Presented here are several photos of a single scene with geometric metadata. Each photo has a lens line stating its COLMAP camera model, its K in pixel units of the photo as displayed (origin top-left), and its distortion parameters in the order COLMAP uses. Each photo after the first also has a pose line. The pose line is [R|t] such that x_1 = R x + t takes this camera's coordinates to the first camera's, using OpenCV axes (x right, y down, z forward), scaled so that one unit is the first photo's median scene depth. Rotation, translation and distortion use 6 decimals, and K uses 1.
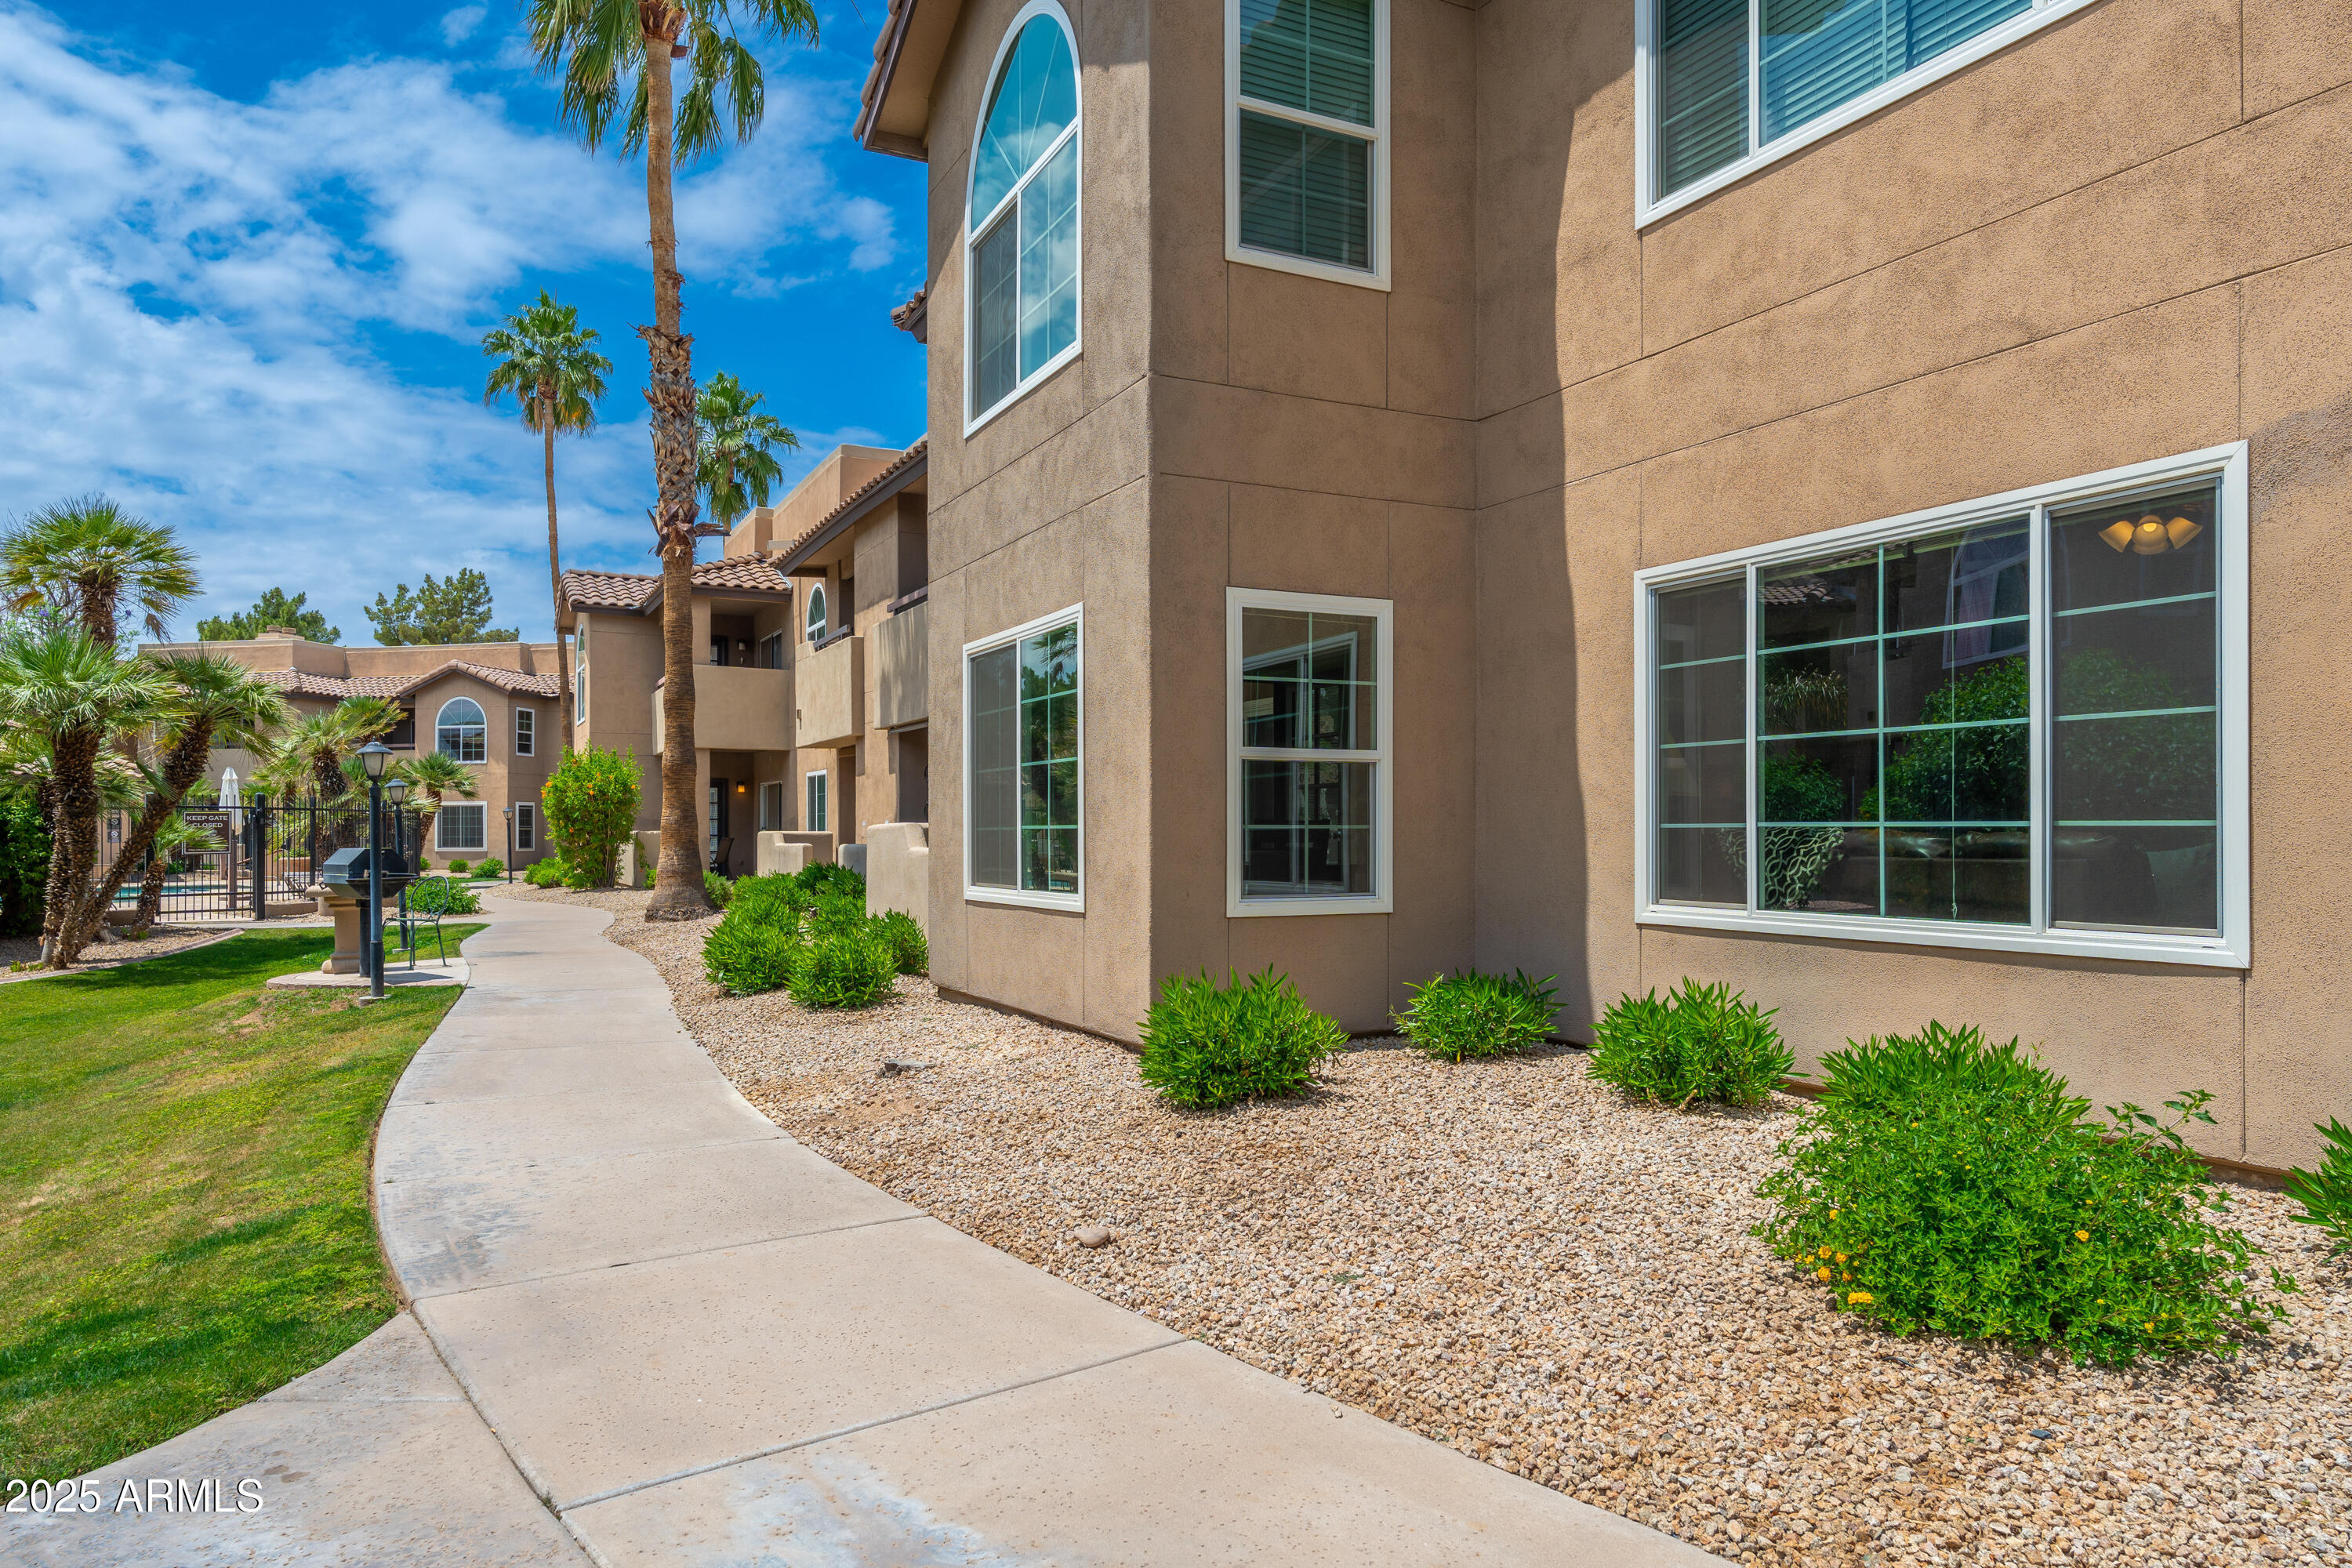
lens RADIAL K [[1481.7, 0, 1166.2], [0, 1481.7, 824.5], [0, 0, 1]] dist [0.015202, 0.000798]
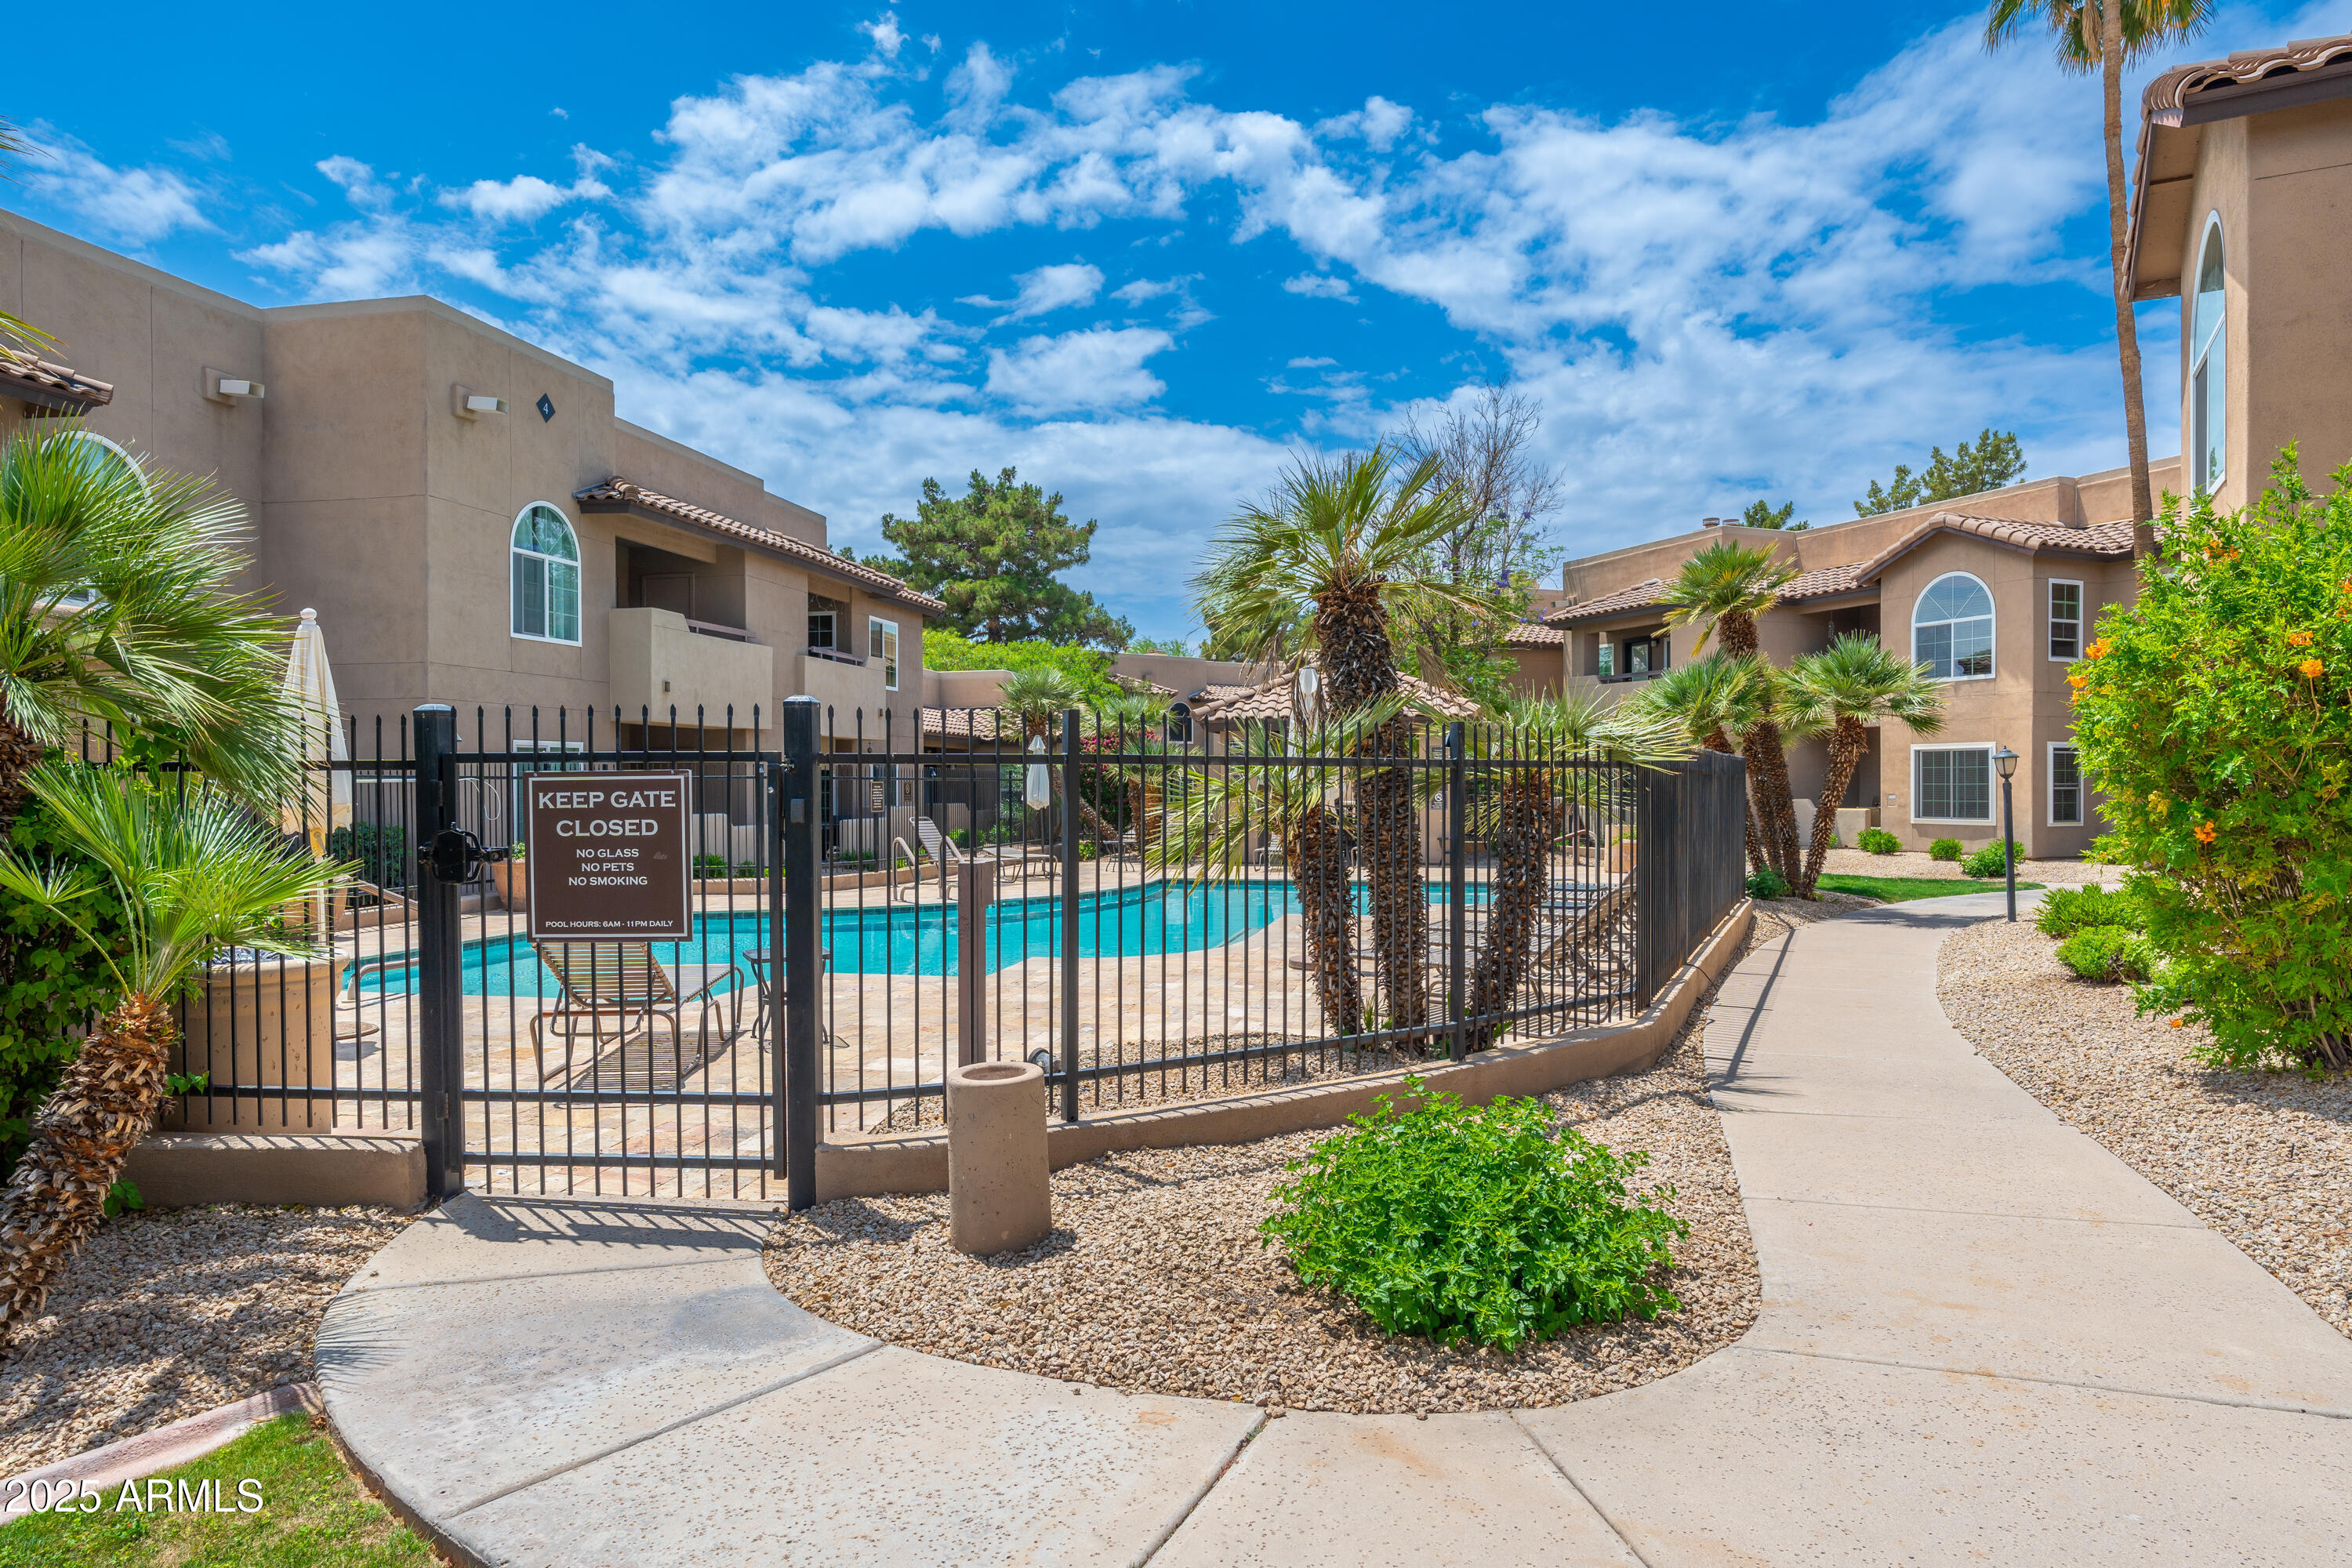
lens RADIAL K [[1406.0, 0, 1168.6], [0, 1406.0, 786.3], [0, 0, 1]] dist [-0.020542, 0.030074]
pose [[0.550690, 0.004640, -0.834697, -0.359204], [0.003212, 0.999965, 0.007678, -0.006981], [0.834703, -0.006909, 0.550656, 0.871993]]
